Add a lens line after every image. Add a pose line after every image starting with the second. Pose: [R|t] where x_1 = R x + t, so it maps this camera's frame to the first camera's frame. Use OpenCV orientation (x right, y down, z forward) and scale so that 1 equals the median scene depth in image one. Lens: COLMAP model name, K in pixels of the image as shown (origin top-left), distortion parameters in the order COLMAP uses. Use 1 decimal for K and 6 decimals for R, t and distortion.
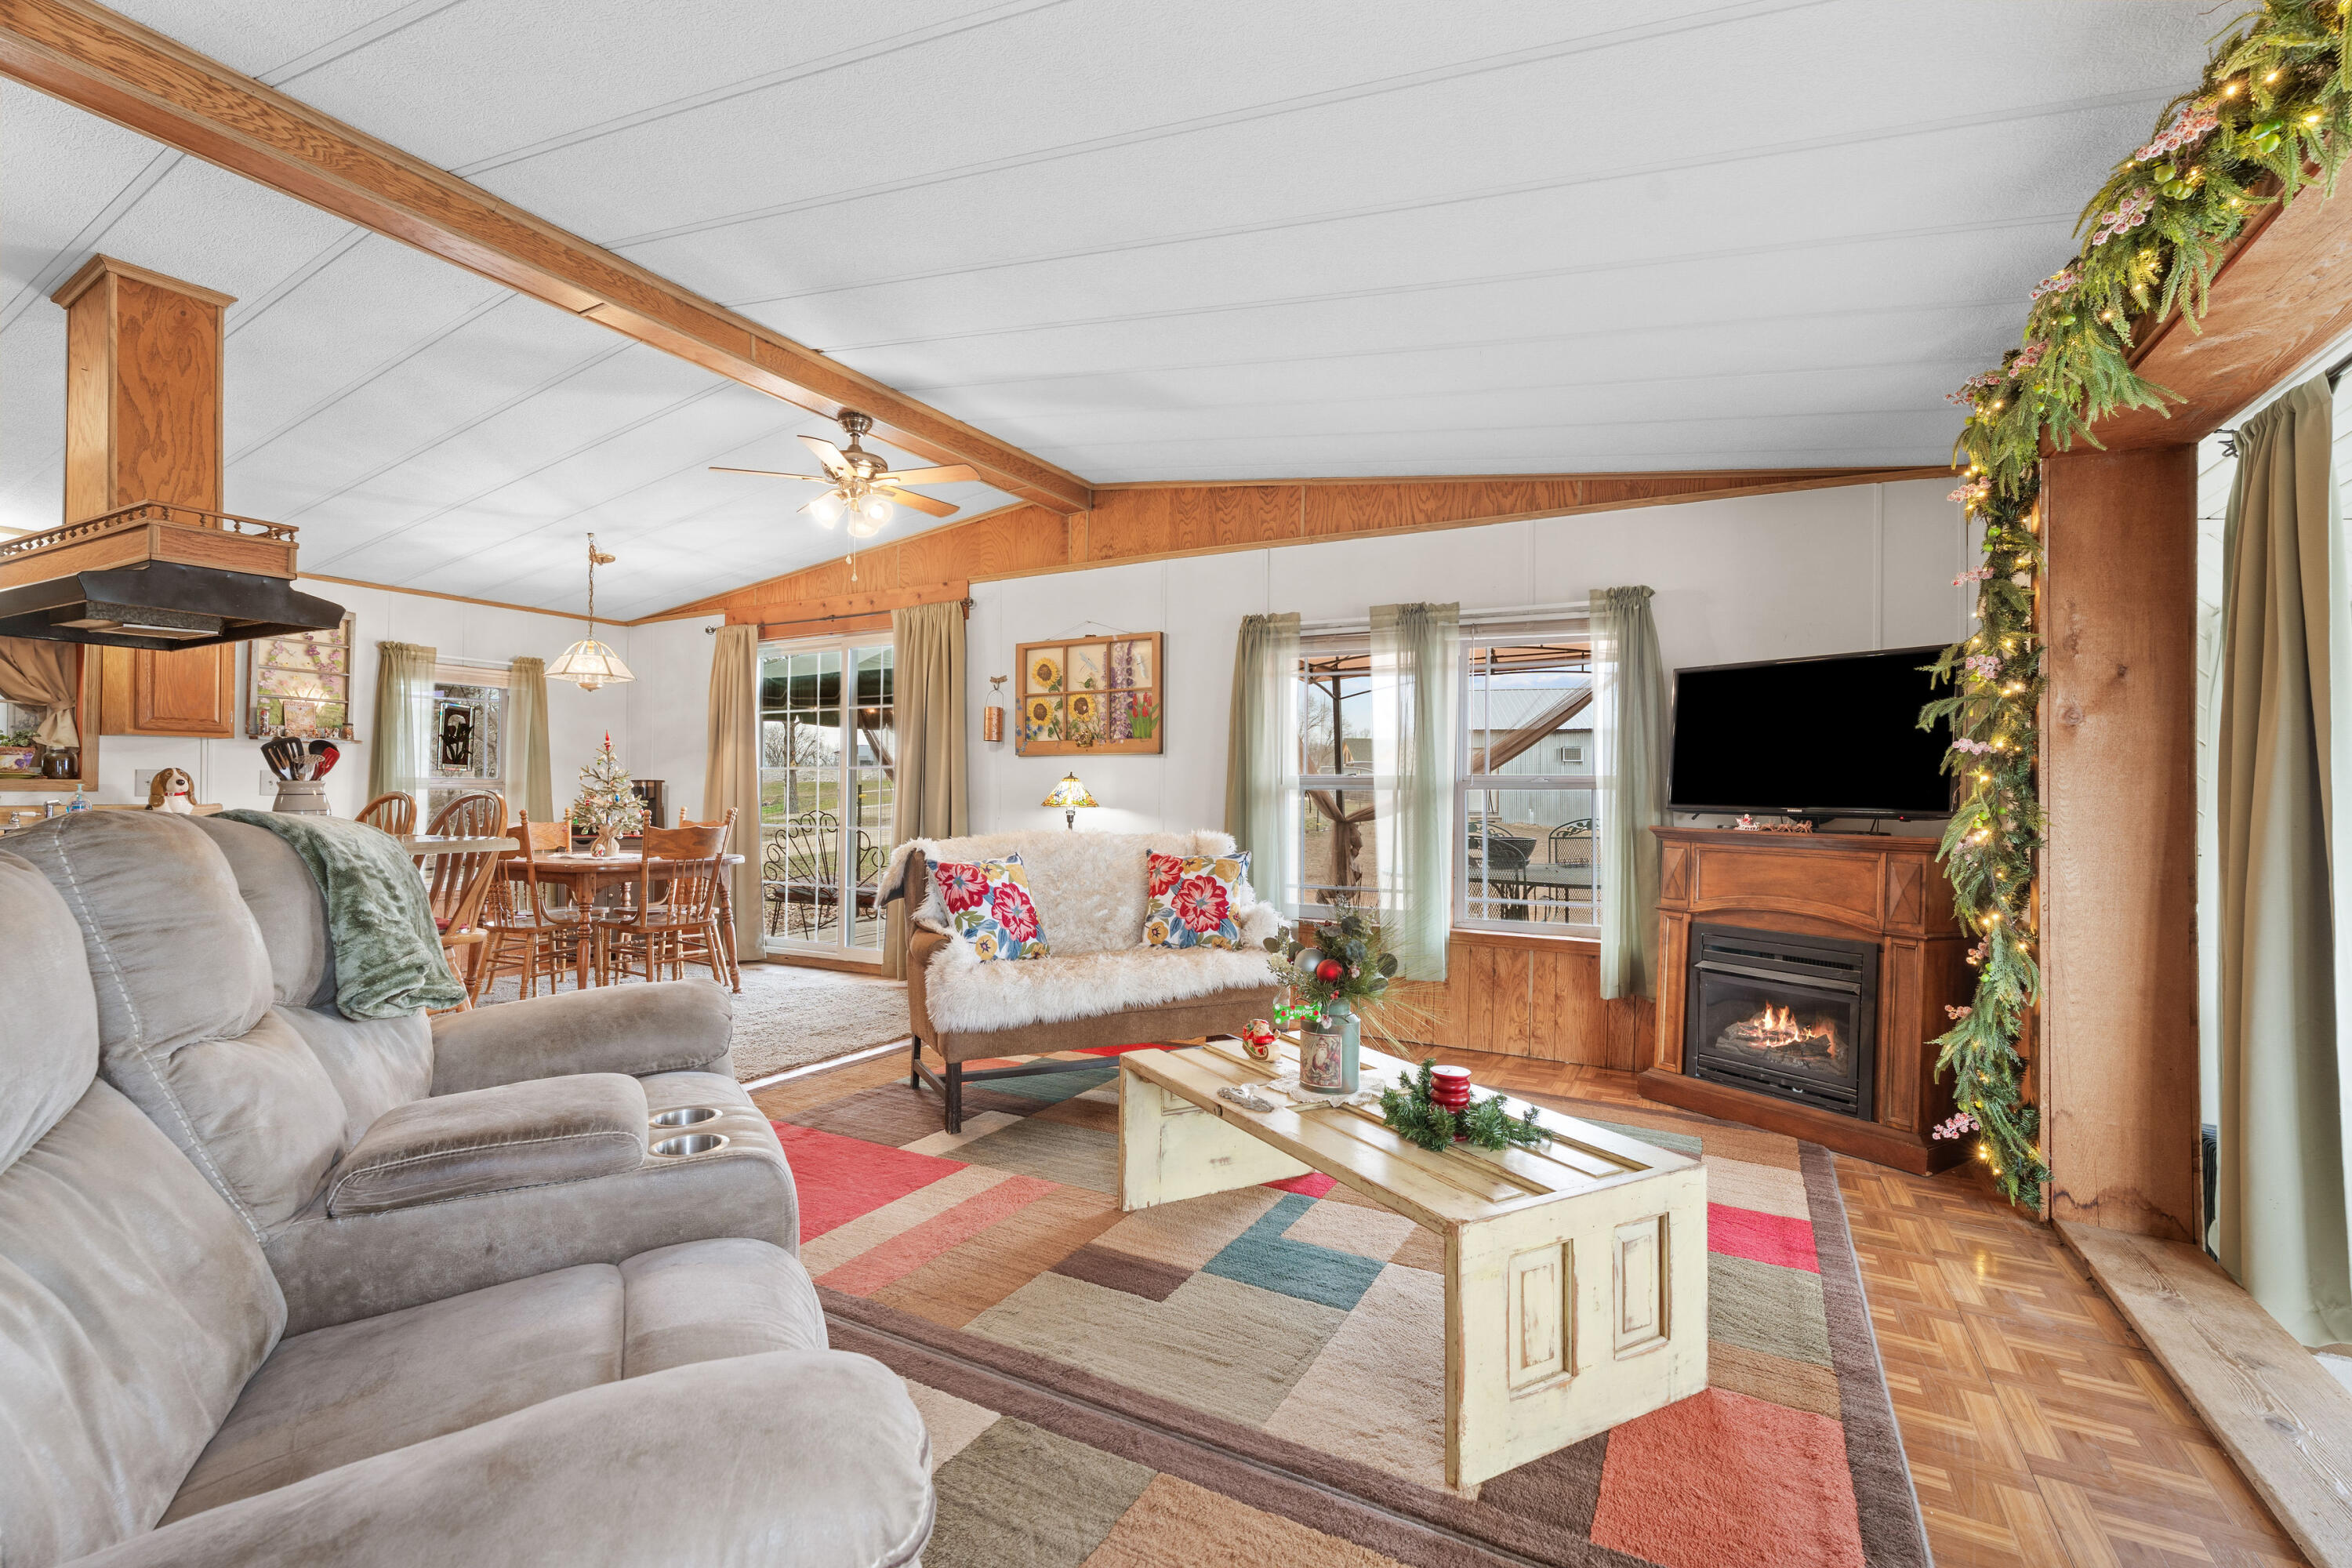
lens RADIAL K [[1047.7, 0, 1168.9], [0, 1047.7, 784.3], [0, 0, 1]] dist [0.003905, -0.001023]
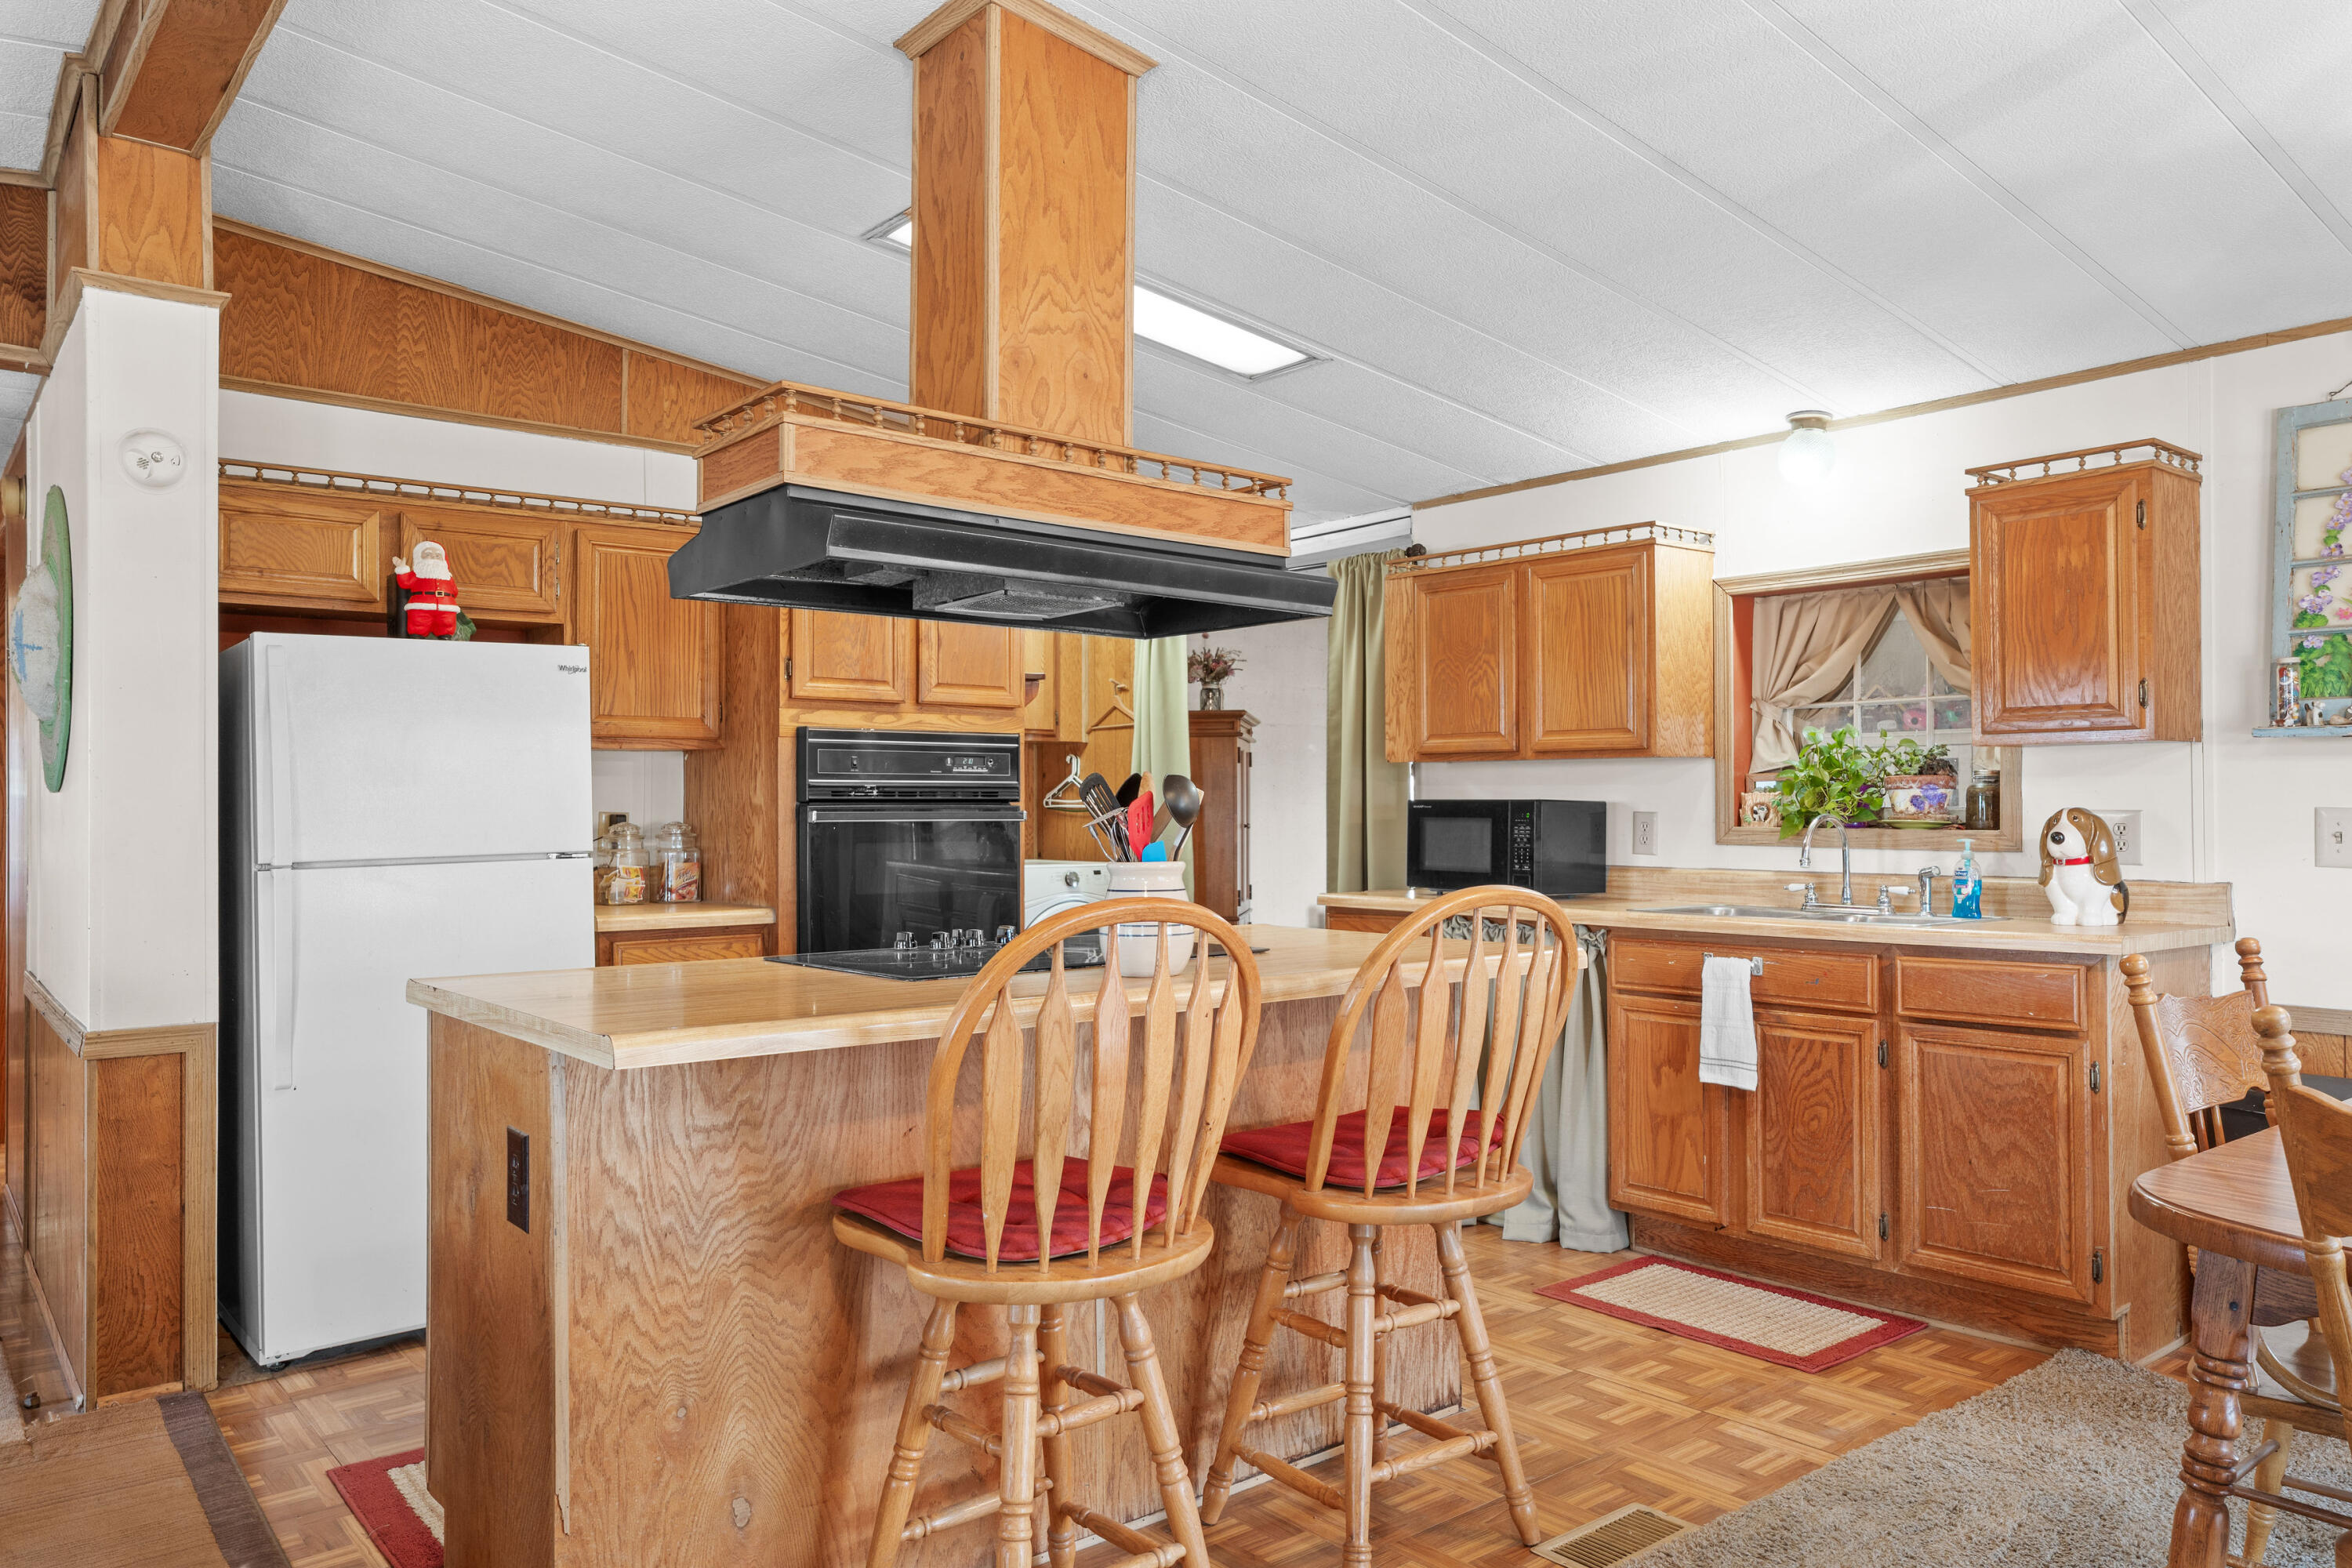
lens RADIAL K [[1569.8, 0, 1192.0], [0, 1569.8, 792.3], [0, 0, 1]] dist [0.001407, 0.033431]
pose [[-0.364609, -0.005289, -0.931146, -0.154576], [0.012361, 0.999868, -0.010519, -0.027481], [0.931079, -0.015345, -0.364496, 1.198879]]
